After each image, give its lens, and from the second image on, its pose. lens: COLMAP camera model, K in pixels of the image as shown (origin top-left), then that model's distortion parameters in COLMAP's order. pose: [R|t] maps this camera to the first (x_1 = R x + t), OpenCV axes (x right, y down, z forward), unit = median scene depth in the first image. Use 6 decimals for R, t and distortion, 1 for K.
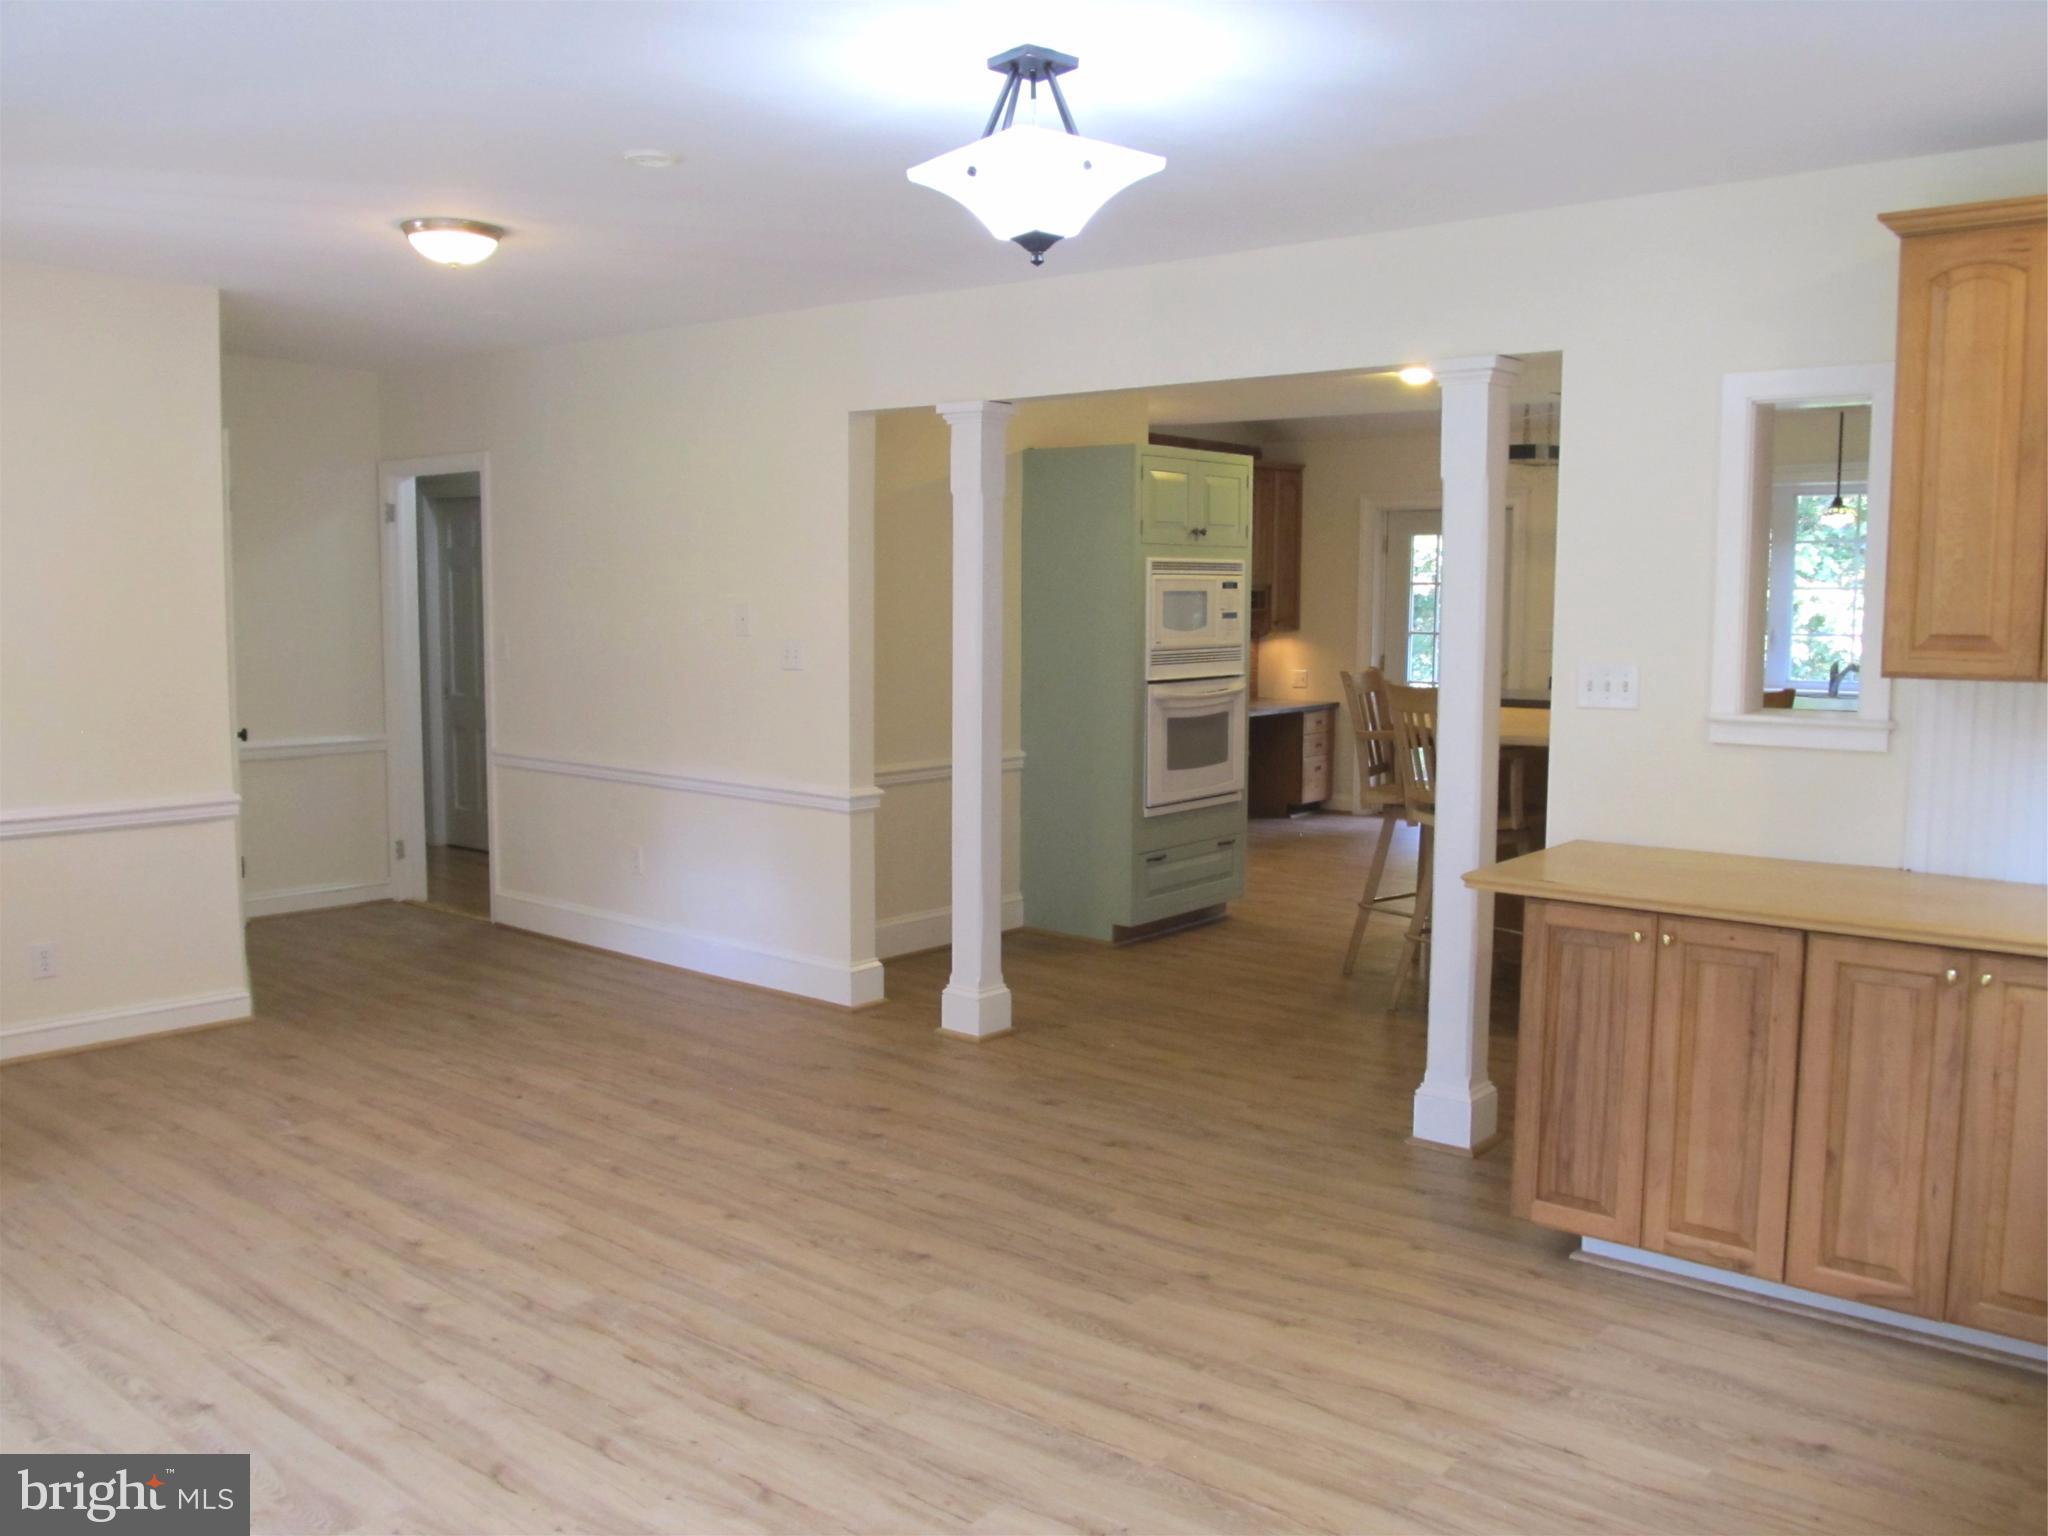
lens RADIAL K [[1713.2, 0, 1024.0], [0, 1713.2, 768.0], [0, 0, 1]] dist [-0.053397, 0.010200]
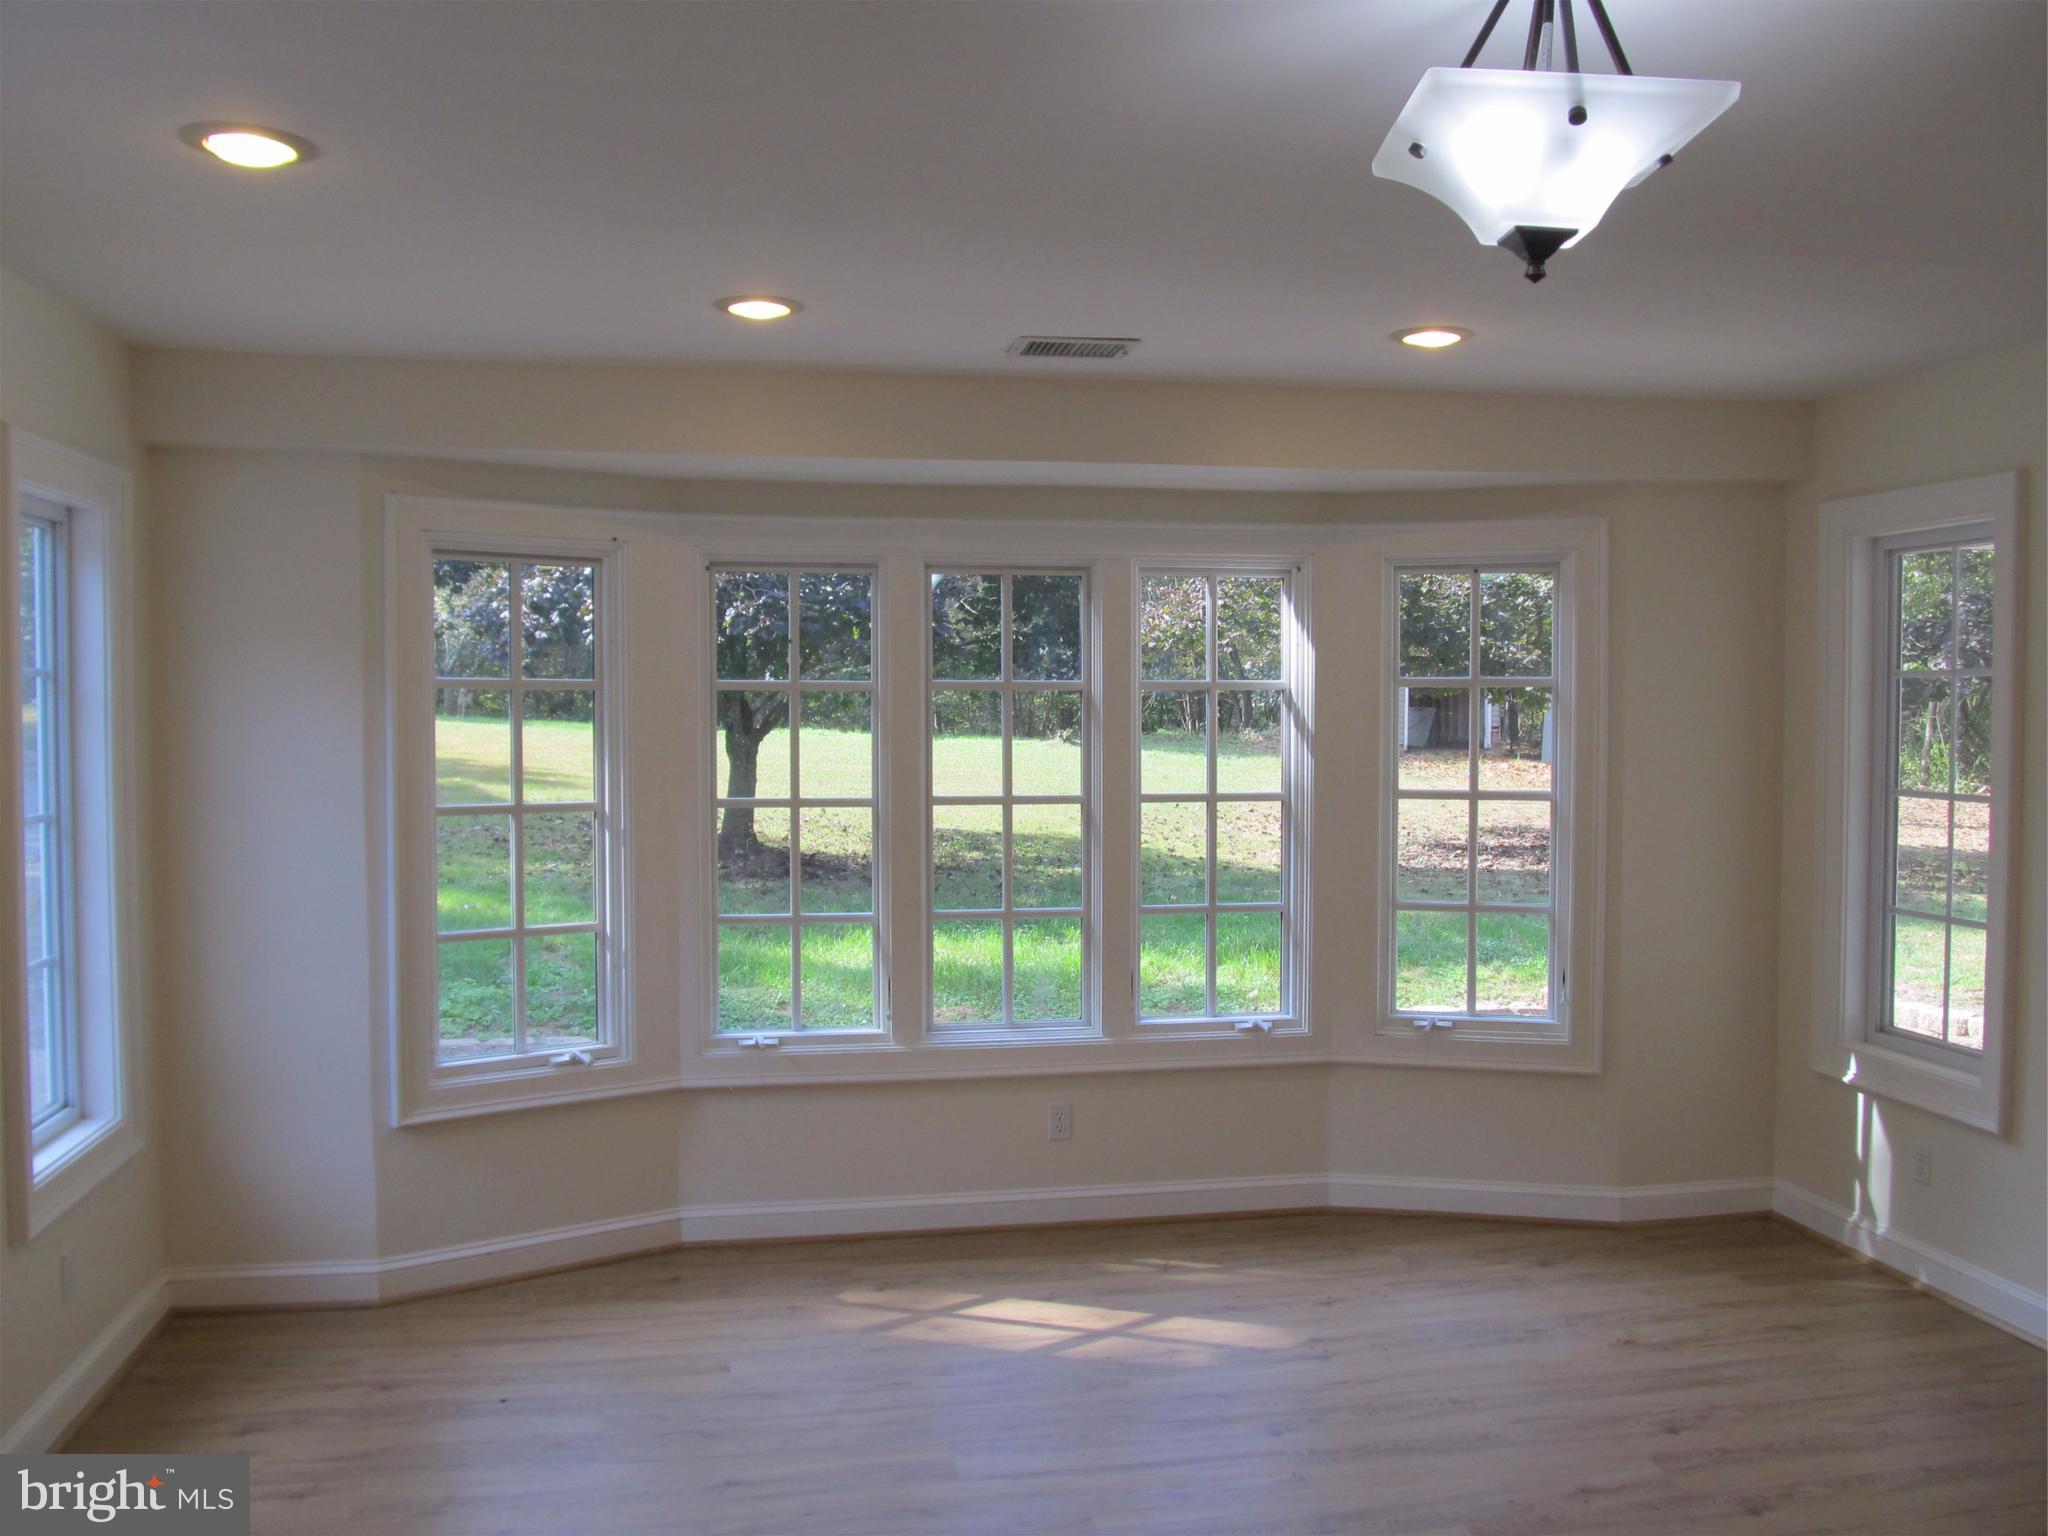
lens RADIAL K [[1713.2, 0, 1024.0], [0, 1713.2, 768.0], [0, 0, 1]] dist [-0.053397, 0.010200]
pose [[-0.645749, 0.017831, -0.763342, 0.492288], [-0.084236, 0.991961, 0.094431, -0.119390], [0.758889, 0.125279, -0.639056, 1.012846]]
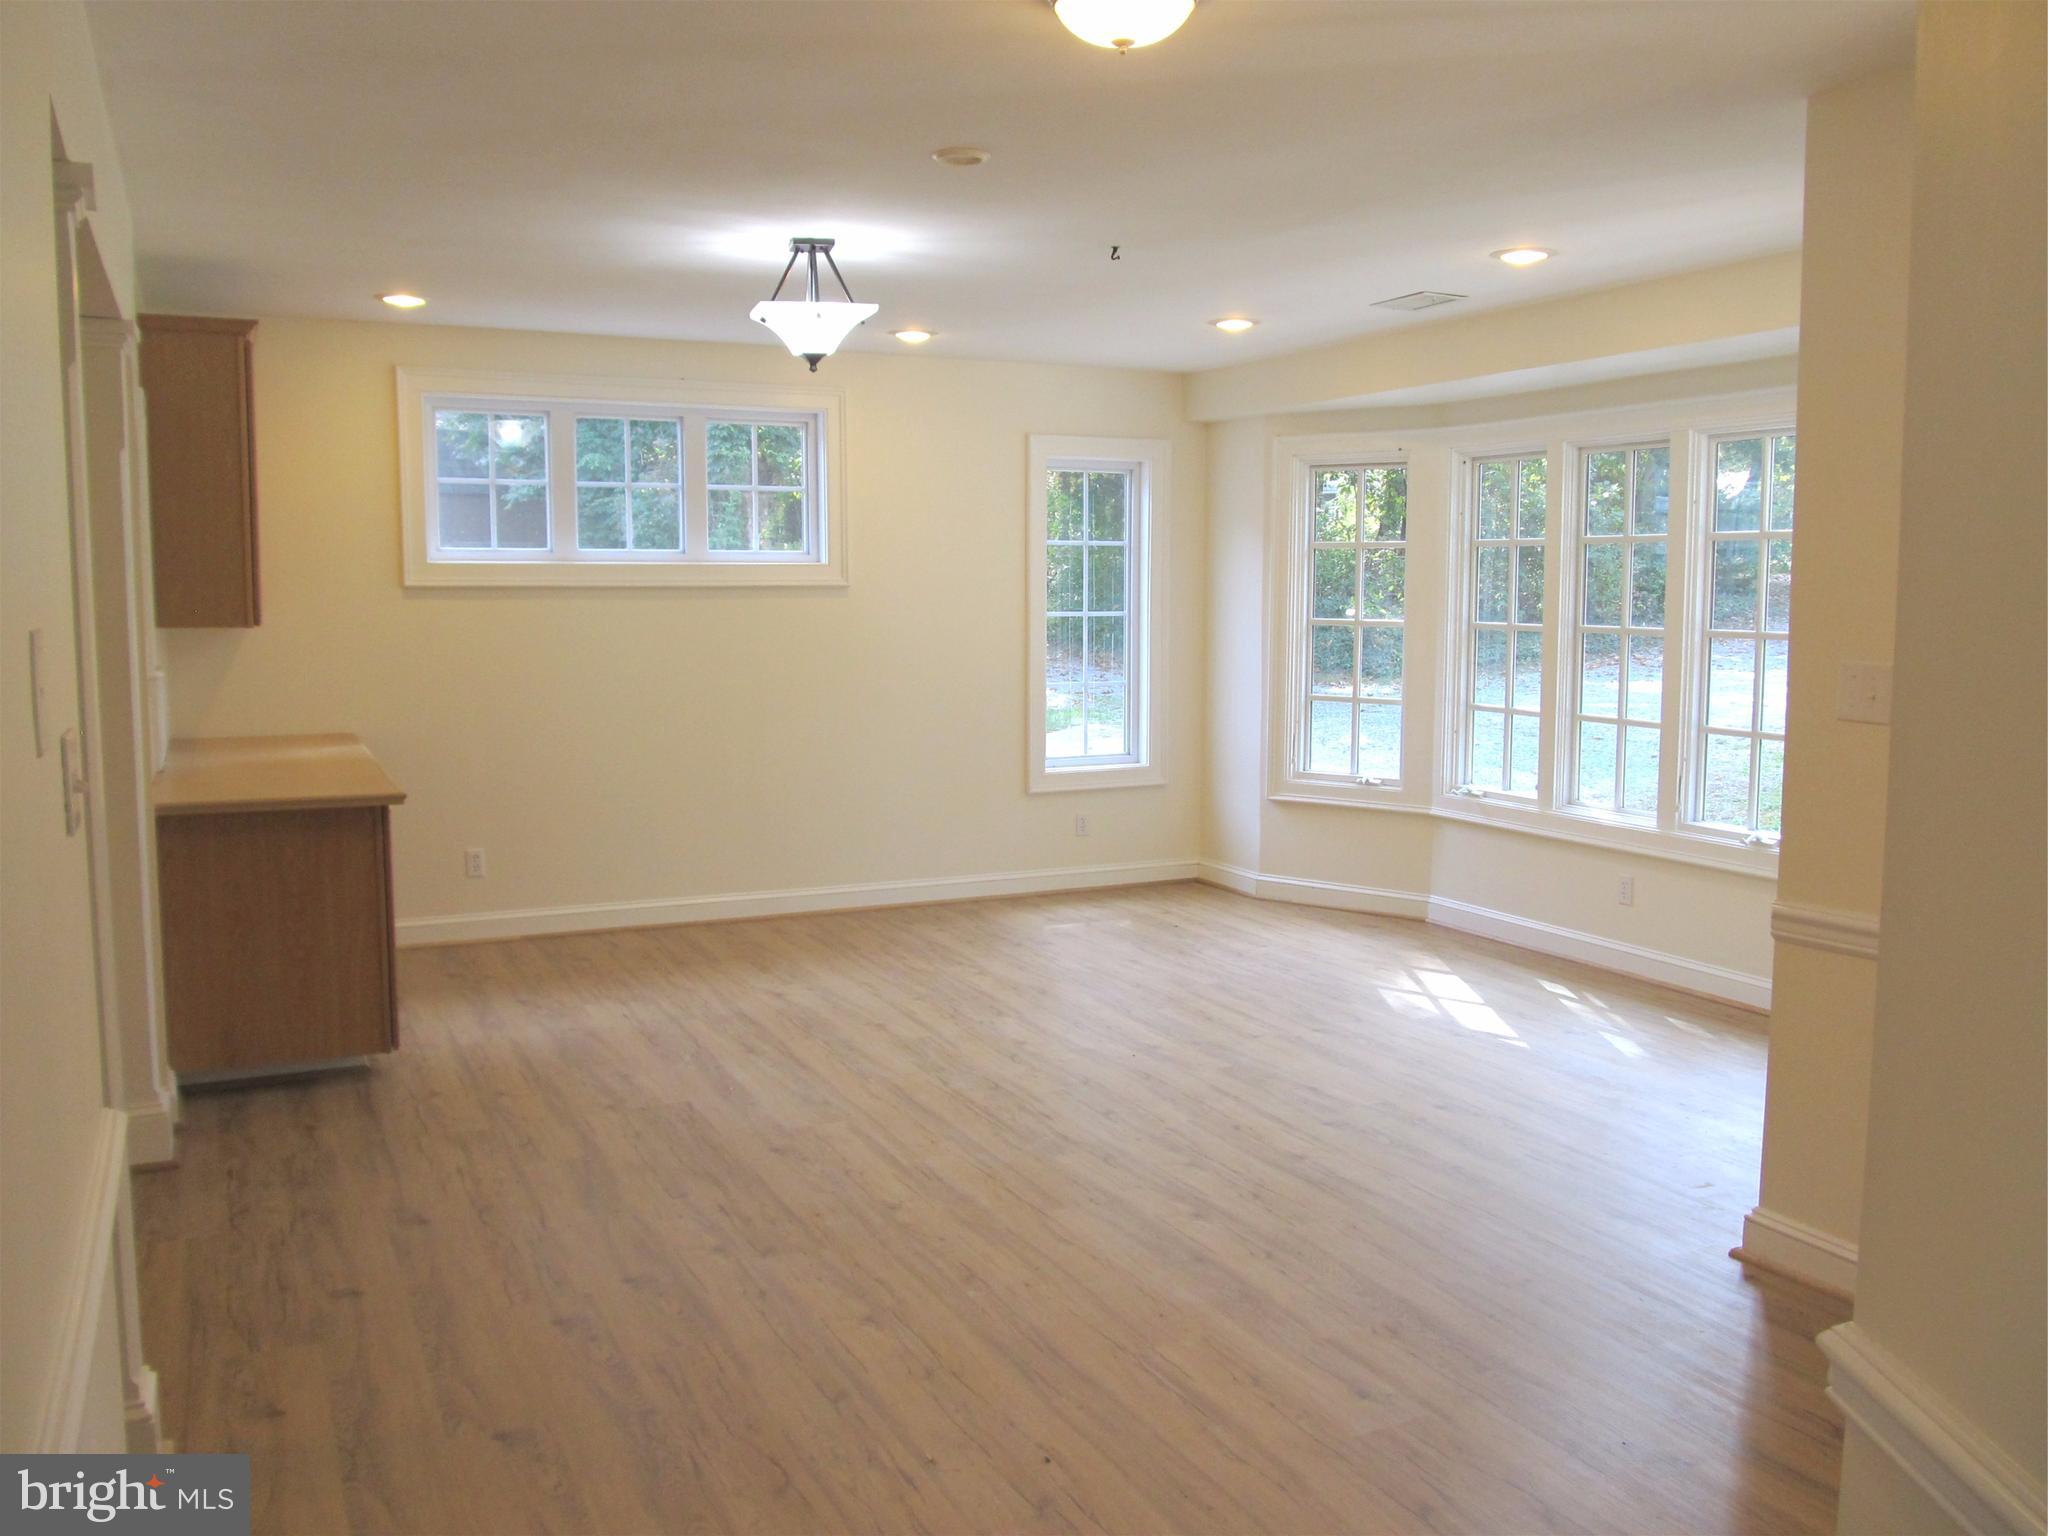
lens RADIAL K [[1713.2, 0, 1024.0], [0, 1713.2, 768.0], [0, 0, 1]] dist [-0.053397, 0.010200]
pose [[-0.911940, -0.055482, 0.406556, -0.669375], [0.032503, 0.977935, 0.206365, -0.201071], [-0.409035, 0.201406, -0.890014, 1.911587]]
